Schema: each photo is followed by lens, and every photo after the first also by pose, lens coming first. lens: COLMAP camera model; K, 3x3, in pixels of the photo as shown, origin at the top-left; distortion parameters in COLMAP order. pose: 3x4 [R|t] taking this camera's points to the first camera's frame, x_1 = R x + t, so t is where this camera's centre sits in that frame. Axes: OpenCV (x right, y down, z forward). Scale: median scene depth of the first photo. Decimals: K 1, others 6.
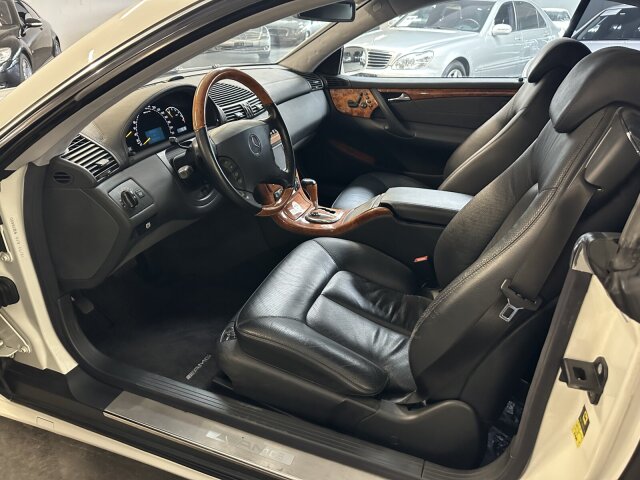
lens RADIAL K [[452.1, 0, 317.1], [0, 452.1, 245.0], [0, 0, 1]] dist [0.005373, -0.019362]
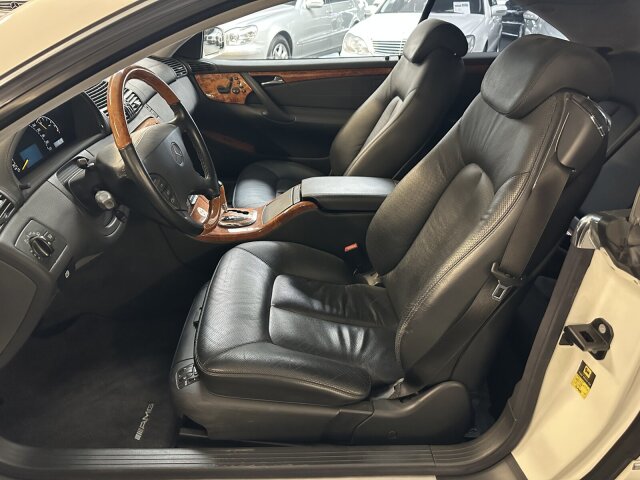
lens RADIAL K [[452.1, 0, 318.7], [0, 452.1, 246.3], [0, 0, 1]] dist [0.005373, -0.019362]
pose [[0.919455, -0.180688, 0.349219, -0.199972], [0.161311, 0.983317, 0.084059, -0.072422], [-0.358581, -0.020956, 0.933263, 0.100112]]
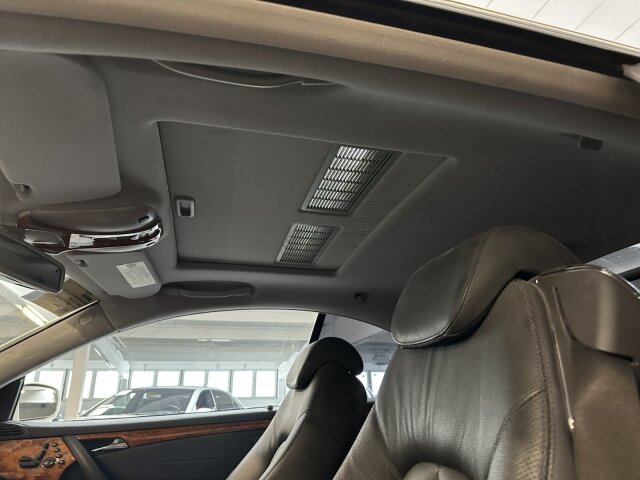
lens RADIAL K [[452.1, 0, 325.1], [0, 452.1, 241.5], [0, 0, 1]] dist [0.005373, -0.019362]
pose [[0.812918, 0.188068, 0.551175, 0.019749], [0.290855, 0.688830, -0.664015, 0.011011], [-0.504546, 0.700102, 0.505262, 0.444139]]
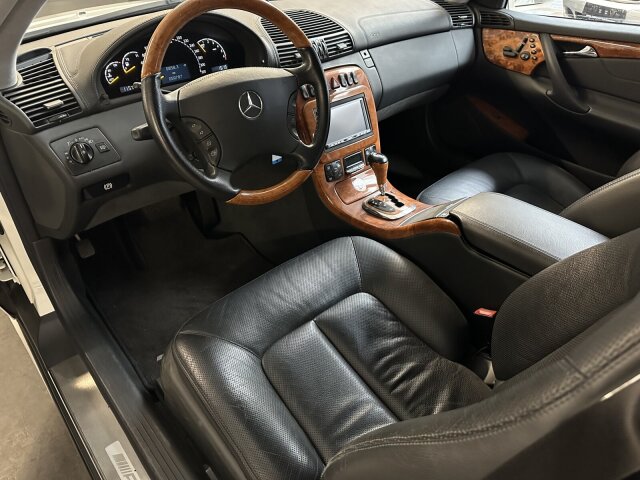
lens RADIAL K [[452.1, 0, 316.4], [0, 452.1, 231.4], [0, 0, 1]] dist [0.005373, -0.019362]
pose [[0.884873, 0.257393, -0.388264, 0.258179], [-0.208725, 0.964209, 0.163511, -0.149894], [0.416454, -0.063646, 0.906926, 0.335604]]
